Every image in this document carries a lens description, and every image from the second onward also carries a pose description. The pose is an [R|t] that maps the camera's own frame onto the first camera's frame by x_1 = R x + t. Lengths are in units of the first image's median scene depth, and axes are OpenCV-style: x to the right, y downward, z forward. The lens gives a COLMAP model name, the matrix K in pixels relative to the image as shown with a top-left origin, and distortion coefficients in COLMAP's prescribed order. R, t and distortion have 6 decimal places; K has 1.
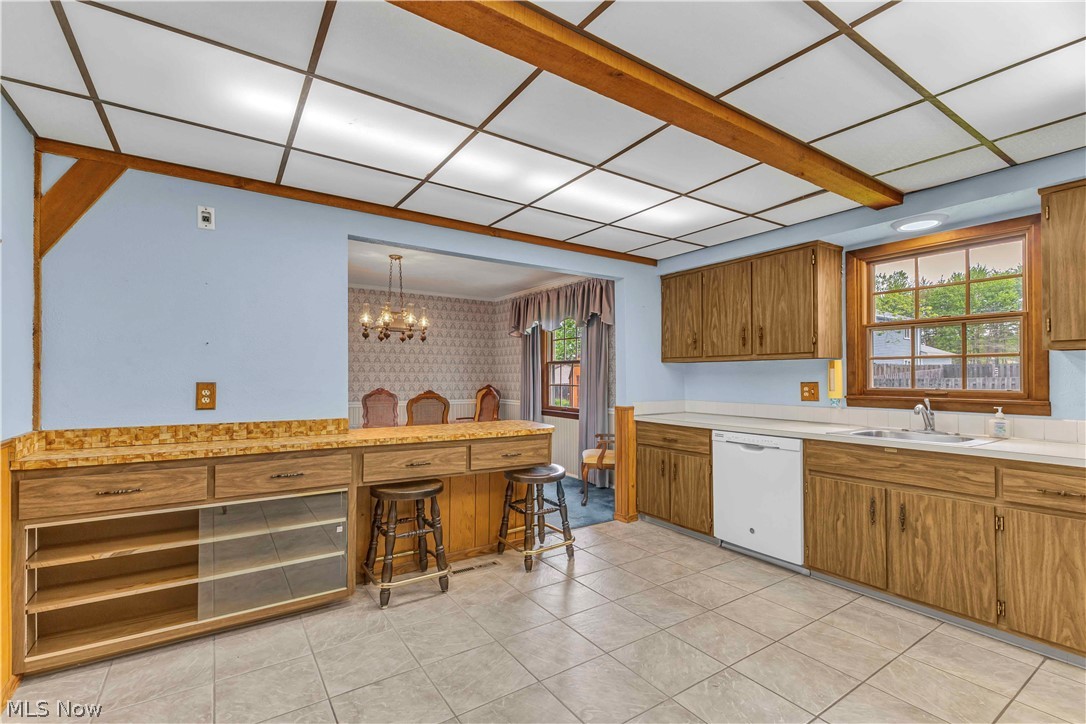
lens RADIAL K [[497.1, 0, 519.1], [0, 497.1, 371.6], [0, 0, 1]] dist [0.022408, -0.001275]
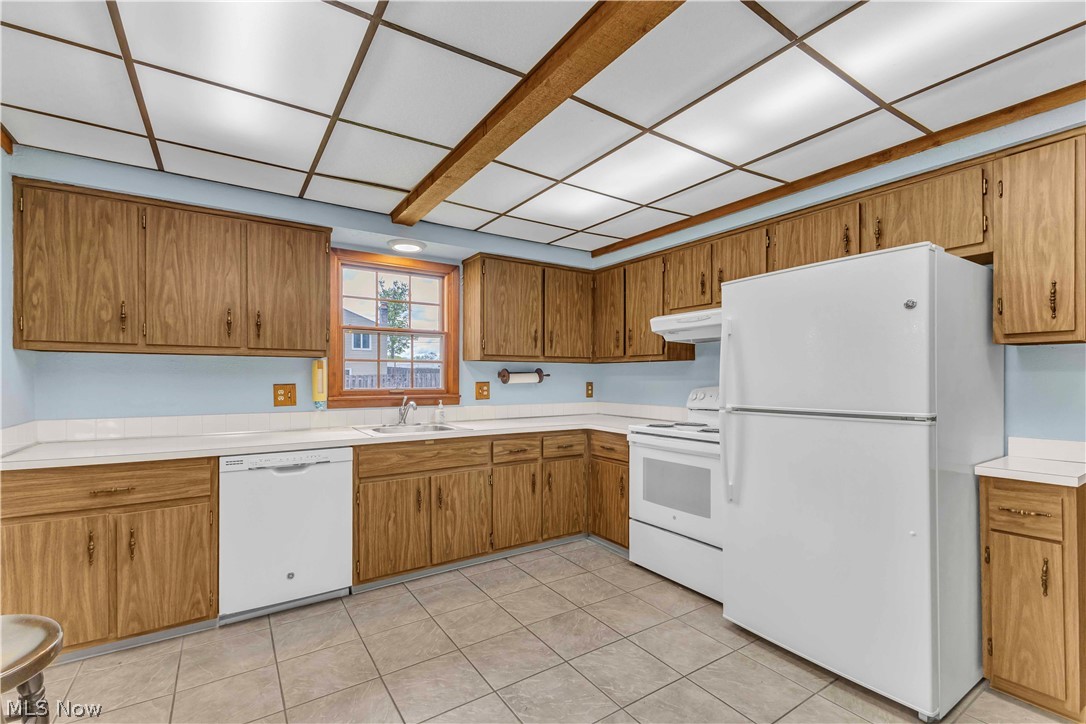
lens RADIAL K [[497.1, 0, 560.3], [0, 497.1, 379.7], [0, 0, 1]] dist [0.022408, -0.001275]
pose [[-0.050342, -0.001466, 0.998731, -0.346052], [-0.011062, 0.999938, 0.000910, 0.008351], [-0.998671, -0.011002, -0.050355, 0.643884]]
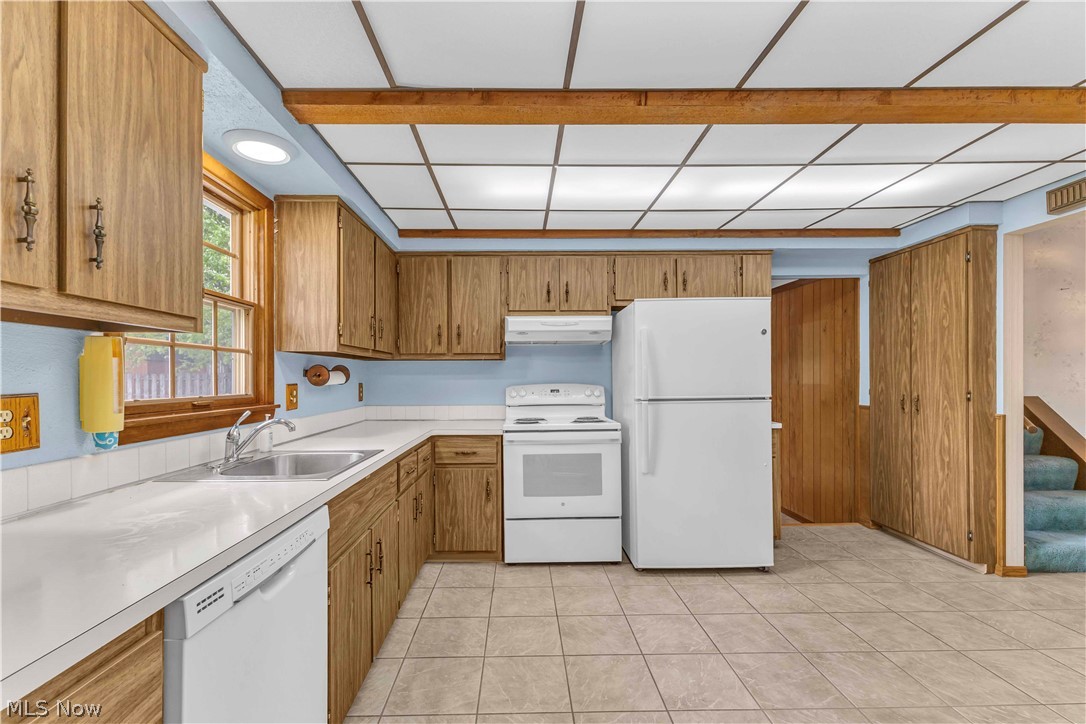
lens RADIAL K [[467.7, 0, 551.1], [0, 467.7, 378.7], [0, 0, 1]] dist [0.004151, 0.000841]
pose [[-0.871532, 0.007775, 0.490276, 0.136980], [0.004494, 0.999959, -0.007869, 0.016518], [-0.490317, -0.004655, -0.871532, 1.240816]]
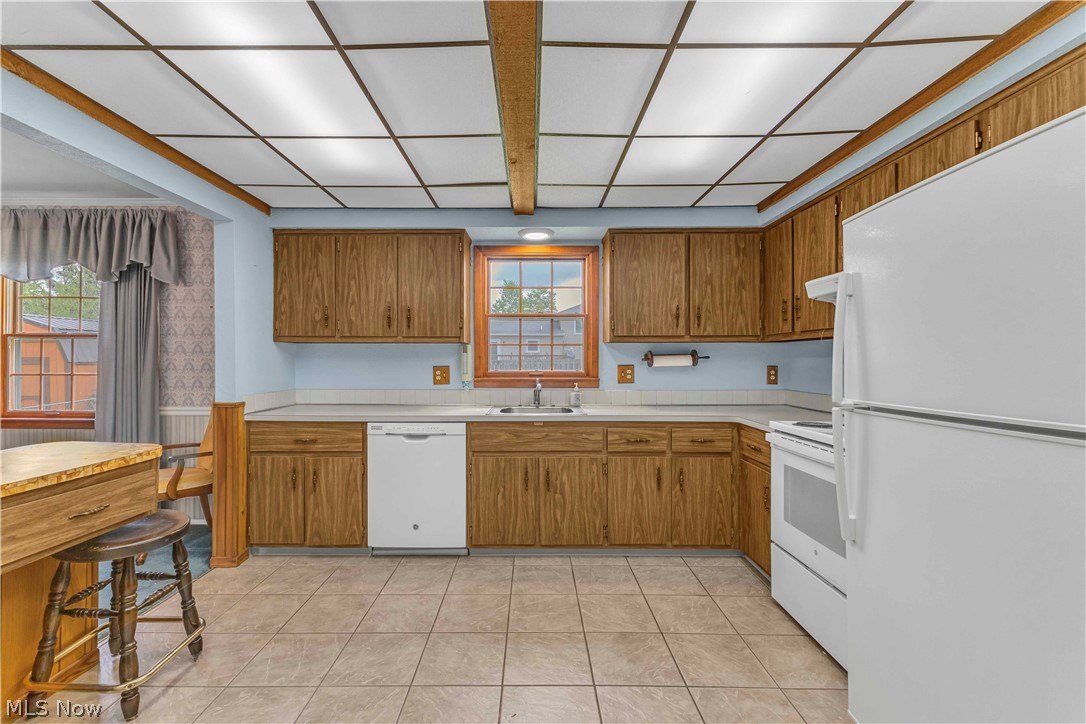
lens RADIAL K [[497.1, 0, 530.0], [0, 497.1, 359.3], [0, 0, 1]] dist [0.022408, -0.001275]
pose [[0.537377, 0.004917, 0.843328, -0.208114], [-0.009895, 0.999951, 0.000475, 0.005720], [-0.843284, -0.008600, 0.537399, 0.336508]]
